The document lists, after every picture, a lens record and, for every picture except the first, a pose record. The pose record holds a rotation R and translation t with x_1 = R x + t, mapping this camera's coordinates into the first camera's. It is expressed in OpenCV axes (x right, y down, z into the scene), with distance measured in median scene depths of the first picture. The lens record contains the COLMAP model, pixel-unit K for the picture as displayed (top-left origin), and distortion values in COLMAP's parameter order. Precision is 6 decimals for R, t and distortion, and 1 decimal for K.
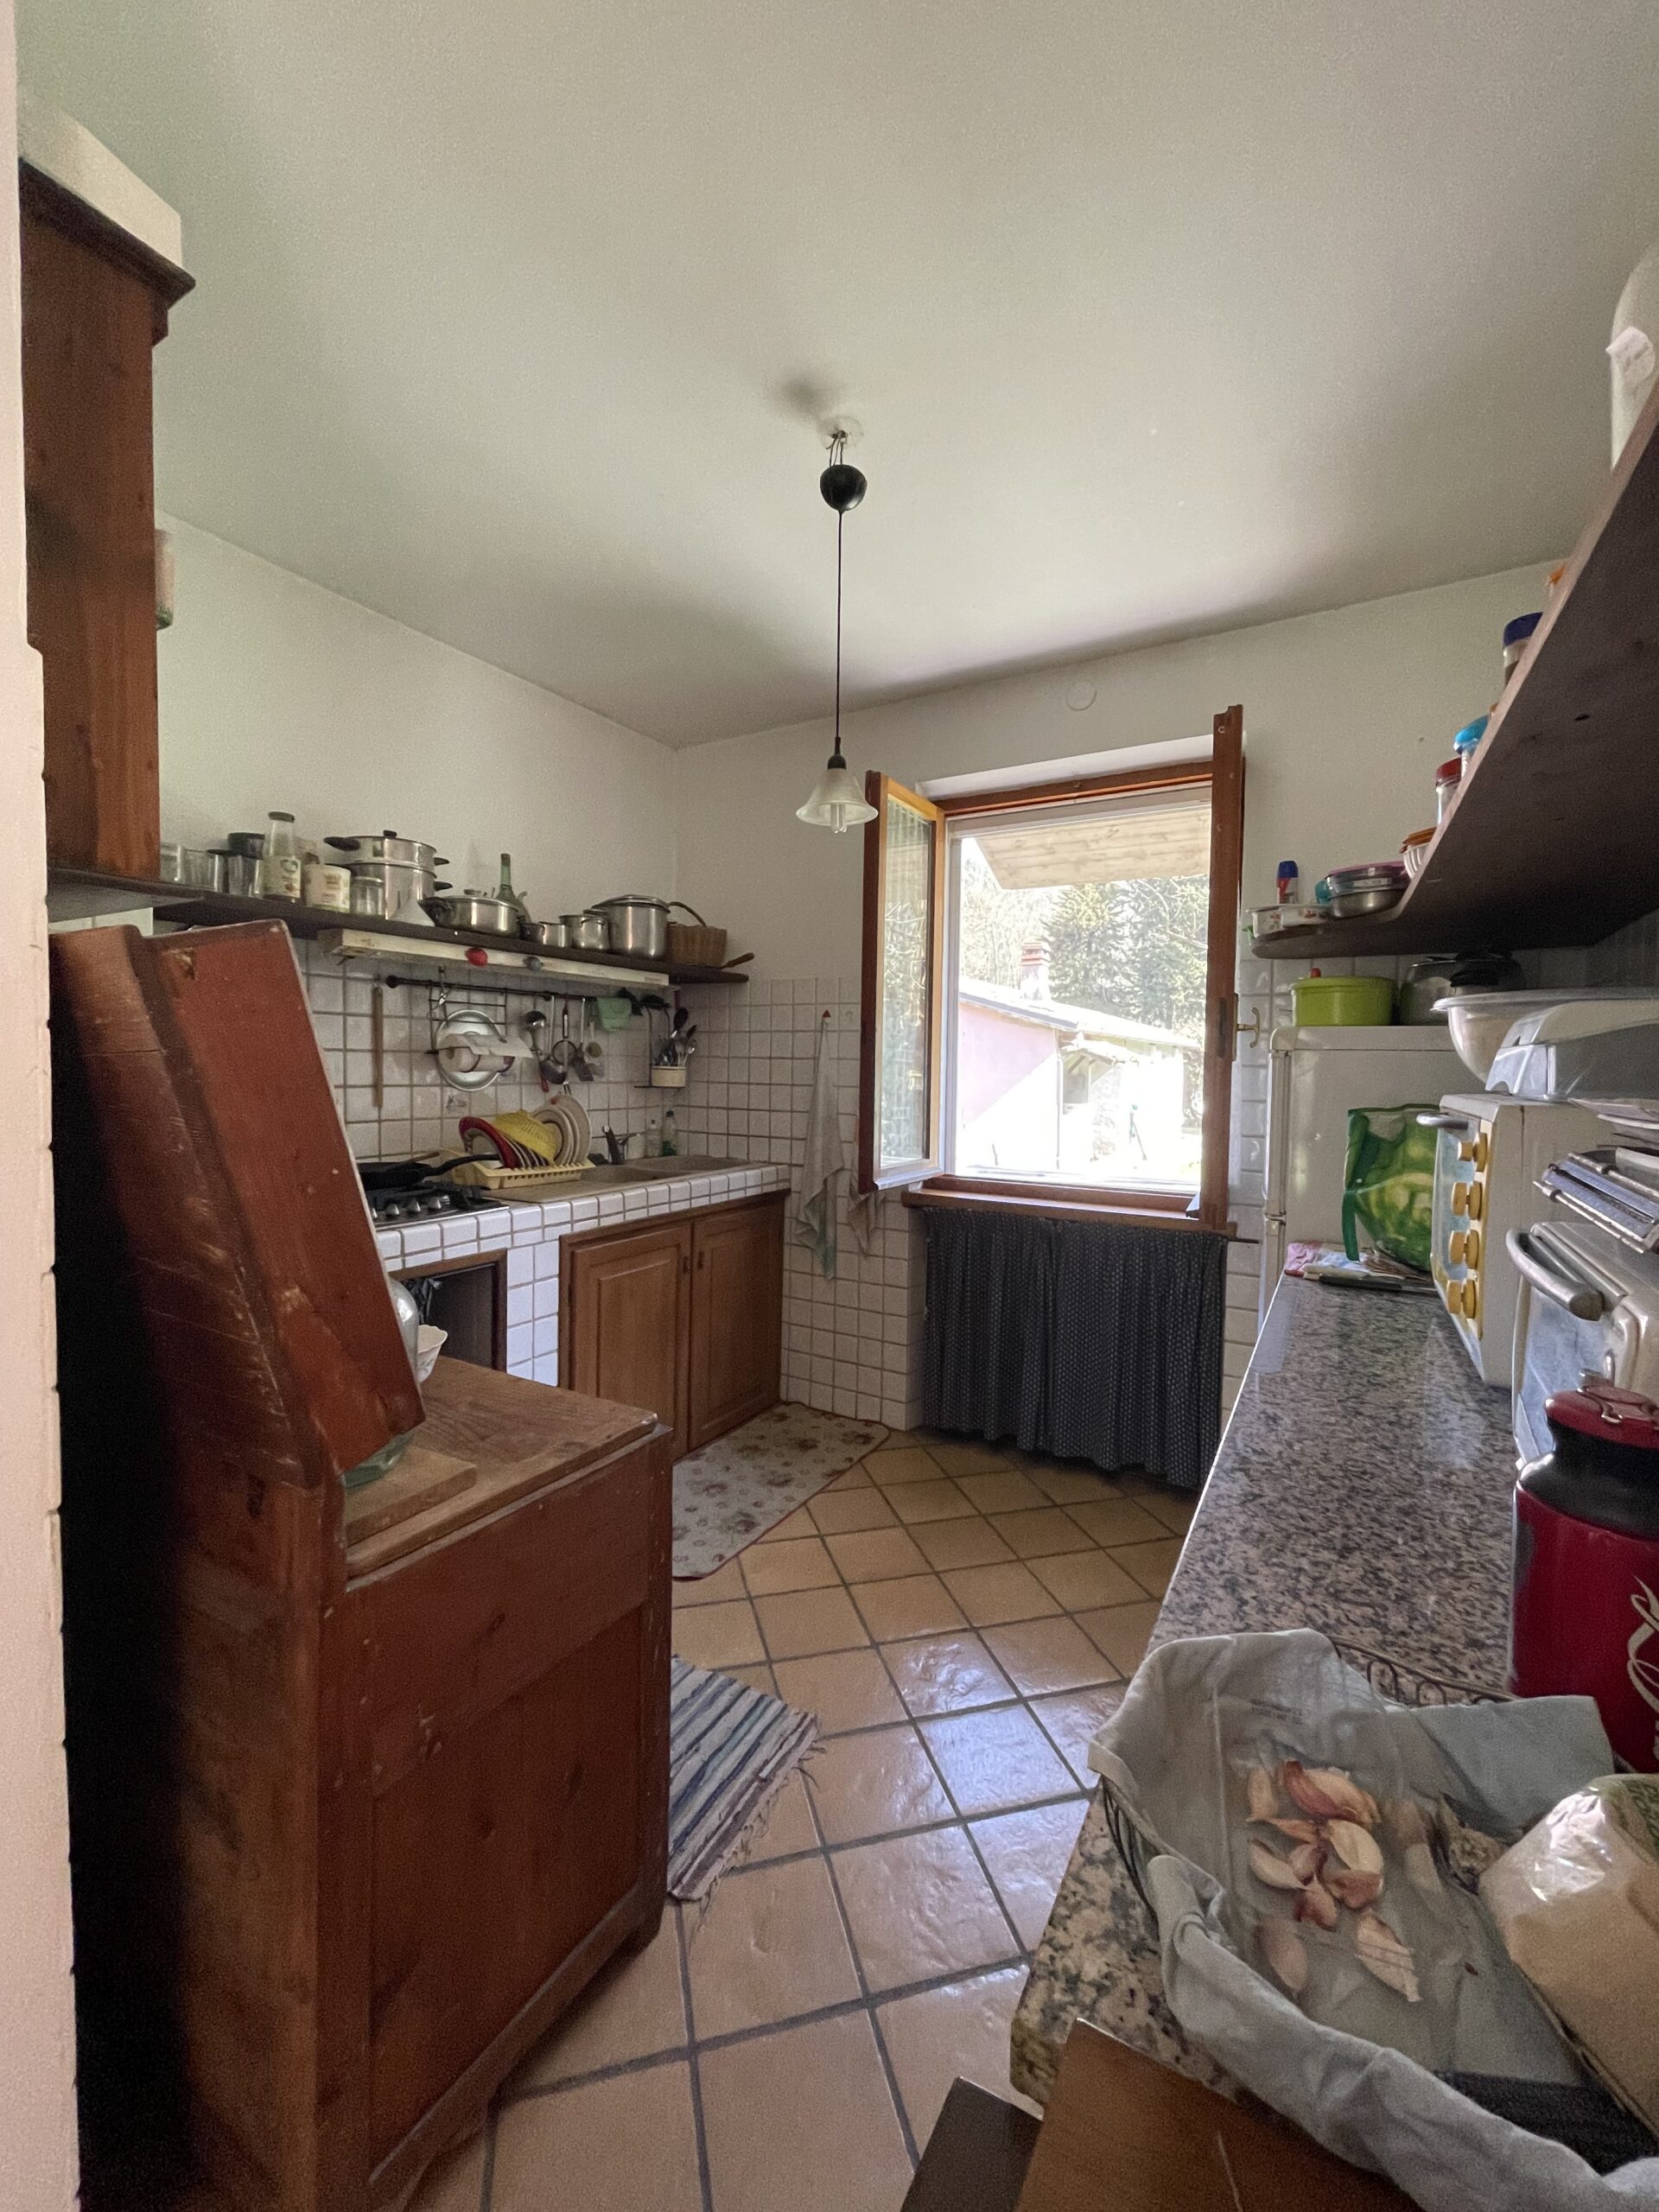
lens RADIAL K [[886.5, 0, 829.3], [0, 886.5, 1101.5], [0, 0, 1]] dist [0.001824, -0.001385]
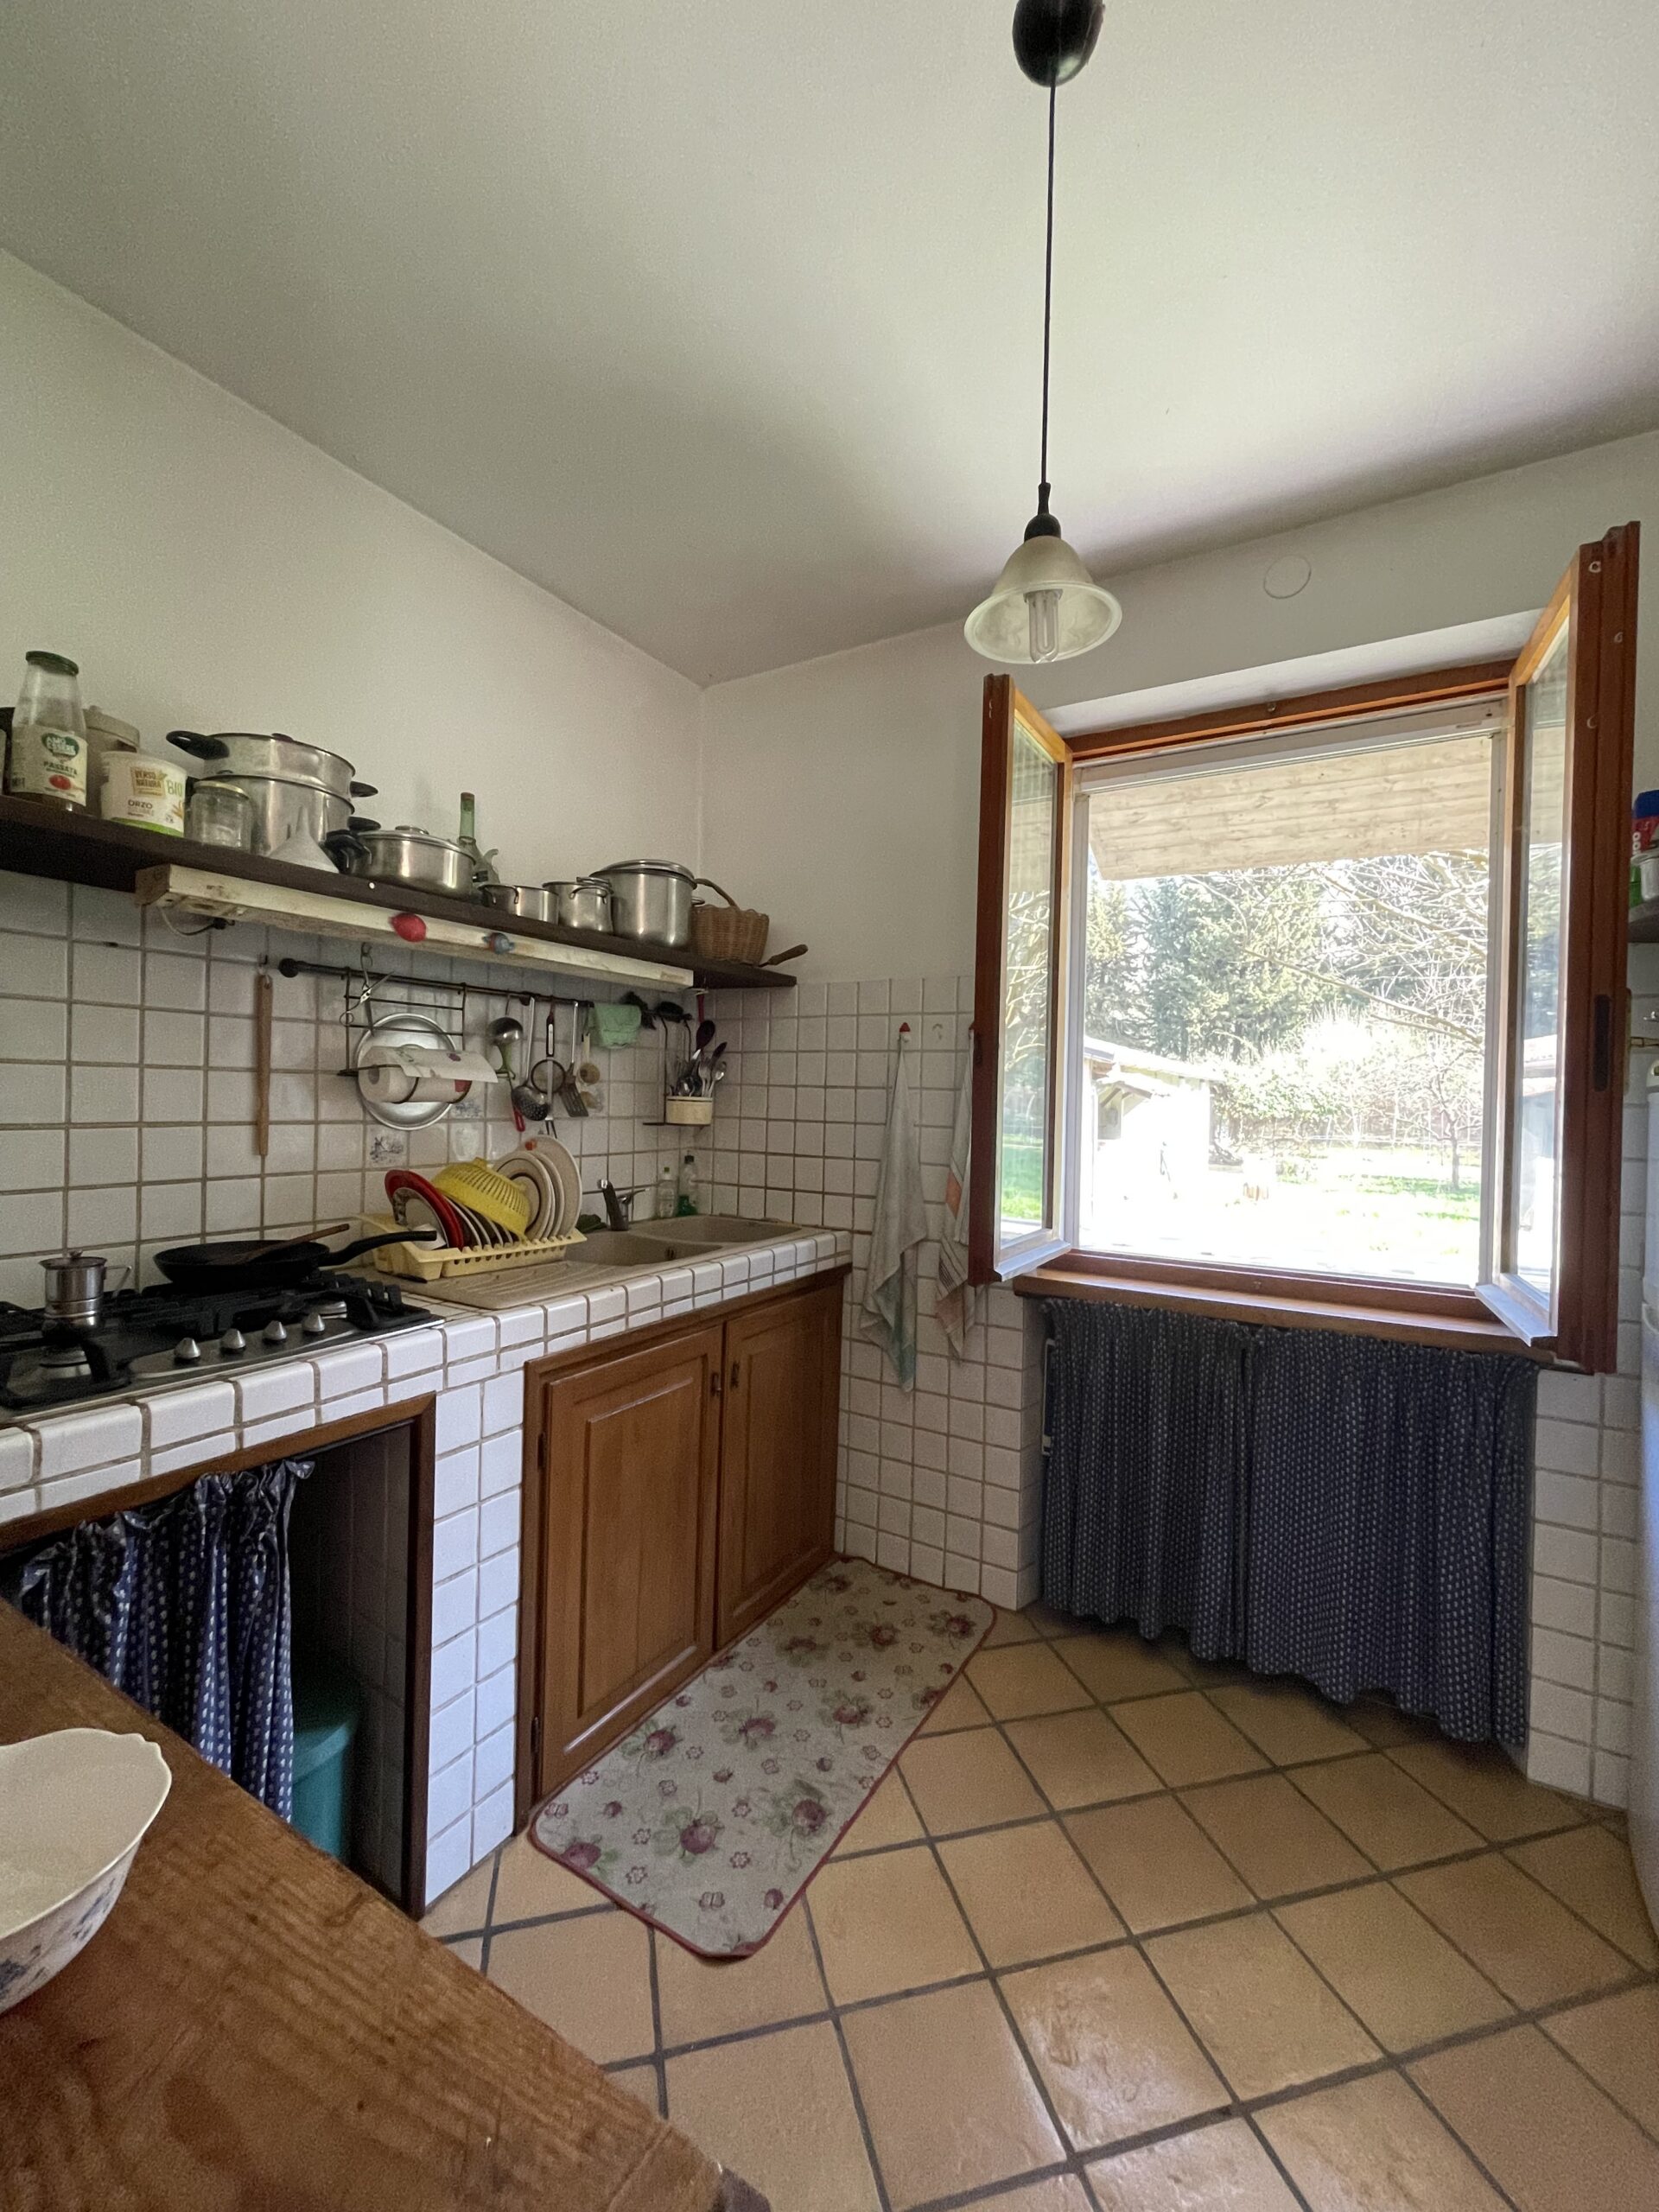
lens RADIAL K [[886.5, 0, 830.3], [0, 886.5, 1099.2], [0, 0, 1]] dist [0.001824, -0.001385]
pose [[0.999962, 0.008461, -0.001994, -0.071171], [-0.008531, 0.999252, -0.037725, -0.012187], [0.001673, 0.037741, 0.999286, 0.295291]]
